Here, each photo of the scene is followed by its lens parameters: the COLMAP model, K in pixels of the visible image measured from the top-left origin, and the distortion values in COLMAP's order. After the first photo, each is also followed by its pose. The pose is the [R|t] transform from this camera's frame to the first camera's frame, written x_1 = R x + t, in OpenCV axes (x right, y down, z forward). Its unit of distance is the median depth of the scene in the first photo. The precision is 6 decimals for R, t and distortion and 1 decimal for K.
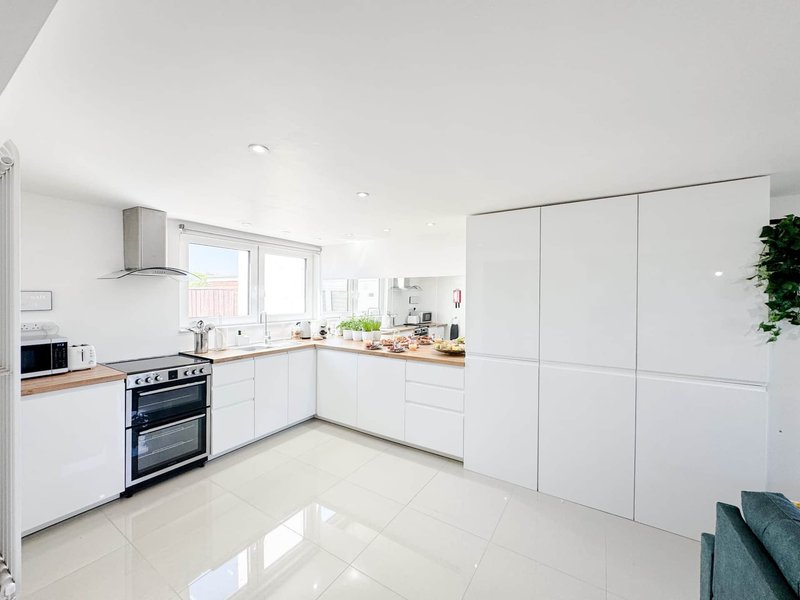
lens RADIAL K [[319.7, 0, 400.6], [0, 319.7, 303.4], [0, 0, 1]] dist [-0.007880, 0.000187]
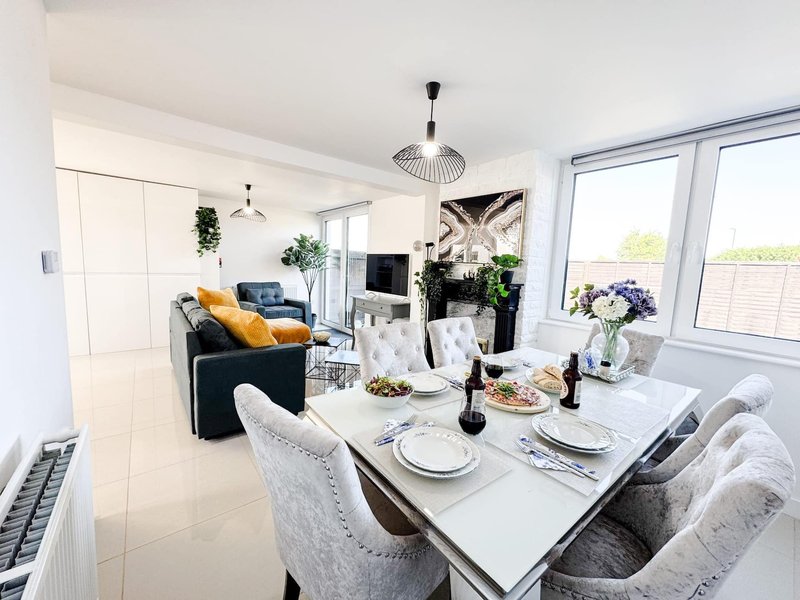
lens RADIAL K [[319.7, 0, 398.0], [0, 319.7, 301.1], [0, 0, 1]] dist [-0.007880, 0.000187]
pose [[0.324577, -0.096620, 0.940911, -0.772383], [-0.029324, 0.993263, 0.112112, 0.141730], [-0.945405, -0.063980, 0.319557, -1.364154]]
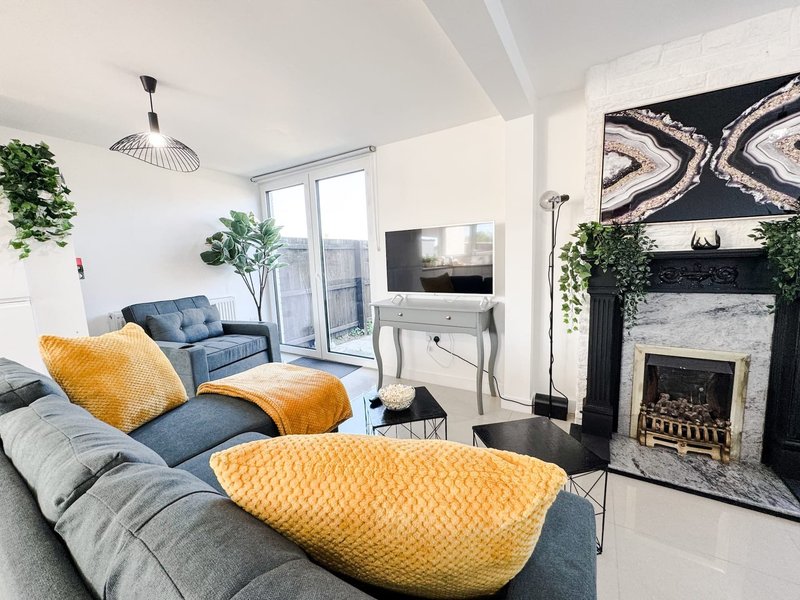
lens RADIAL K [[319.7, 0, 400.2], [0, 319.7, 301.9], [0, 0, 1]] dist [-0.007880, 0.000187]
pose [[-0.021003, -0.138050, 0.990203, 0.044649], [0.050828, 0.988993, 0.138959, 0.186364], [-0.998487, 0.053249, -0.013755, -0.276112]]
